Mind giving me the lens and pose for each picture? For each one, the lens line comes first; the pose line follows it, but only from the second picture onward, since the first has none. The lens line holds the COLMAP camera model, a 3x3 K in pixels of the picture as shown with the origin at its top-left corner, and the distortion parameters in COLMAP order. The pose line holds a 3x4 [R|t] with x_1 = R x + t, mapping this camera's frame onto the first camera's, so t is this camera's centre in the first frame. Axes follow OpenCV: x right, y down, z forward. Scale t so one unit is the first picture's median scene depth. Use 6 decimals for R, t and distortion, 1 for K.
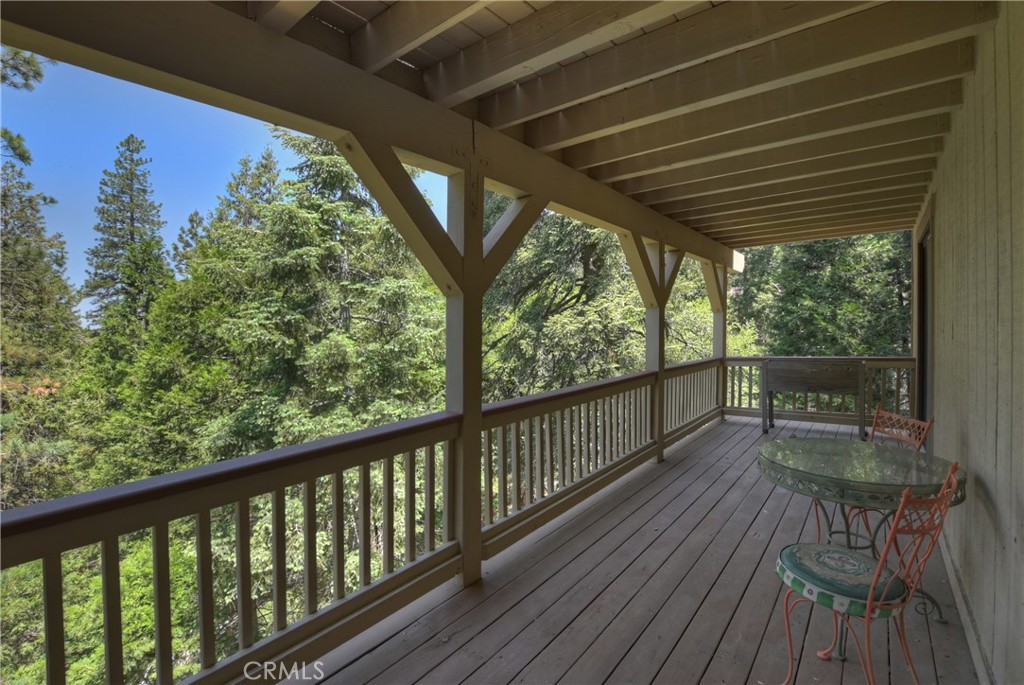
lens RADIAL K [[463.8, 0, 516.0], [0, 463.8, 314.8], [0, 0, 1]] dist [-0.030973, 0.003510]
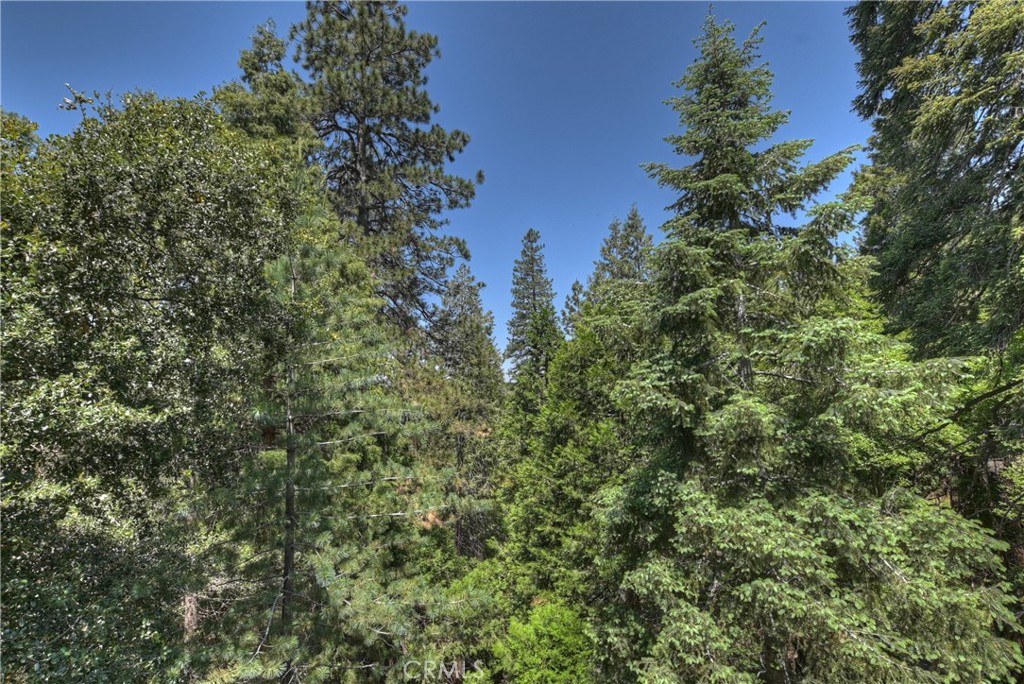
lens RADIAL K [[463.8, 0, 504.8], [0, 463.8, 335.4], [0, 0, 1]] dist [-0.030973, 0.003510]
pose [[0.717229, -0.072709, -0.693034, -0.097186], [0.027284, 0.996709, -0.076332, -0.009533], [0.696304, 0.035839, 0.716852, 0.120848]]
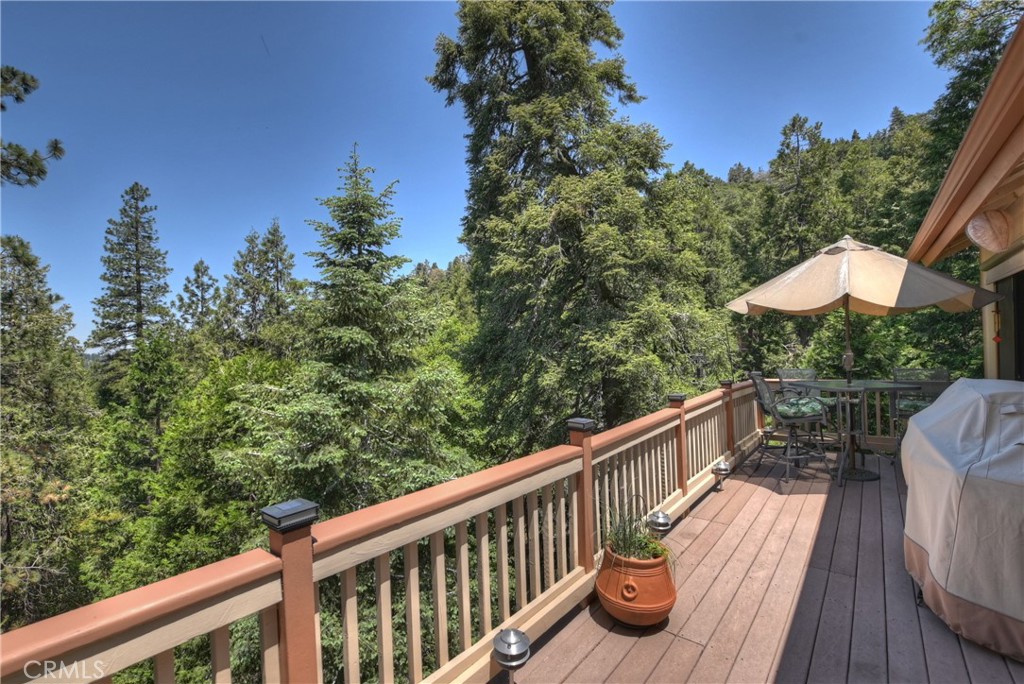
lens RADIAL K [[463.8, 0, 510.7], [0, 463.8, 339.3], [0, 0, 1]] dist [-0.030973, 0.003510]
pose [[0.999843, -0.008409, -0.015617, -0.046441], [0.008543, 0.999927, 0.008552, -0.240646], [0.015543, -0.008684, 0.999841, 0.044631]]
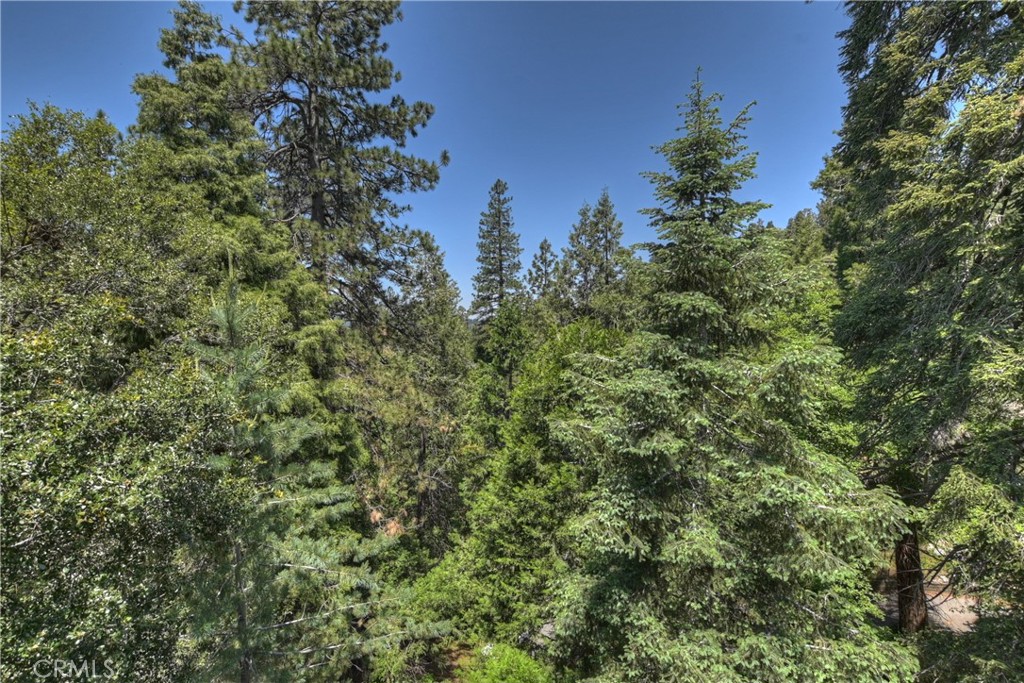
lens RADIAL K [[465.2, 0, 509.7], [0, 465.2, 335.1], [0, 0, 1]] dist [-0.024889, 0.002468]
pose [[0.774166, 0.030394, -0.632252, -0.106722], [0.009133, 0.998206, 0.059169, -0.238677], [0.632916, -0.051581, 0.772500, 0.143198]]
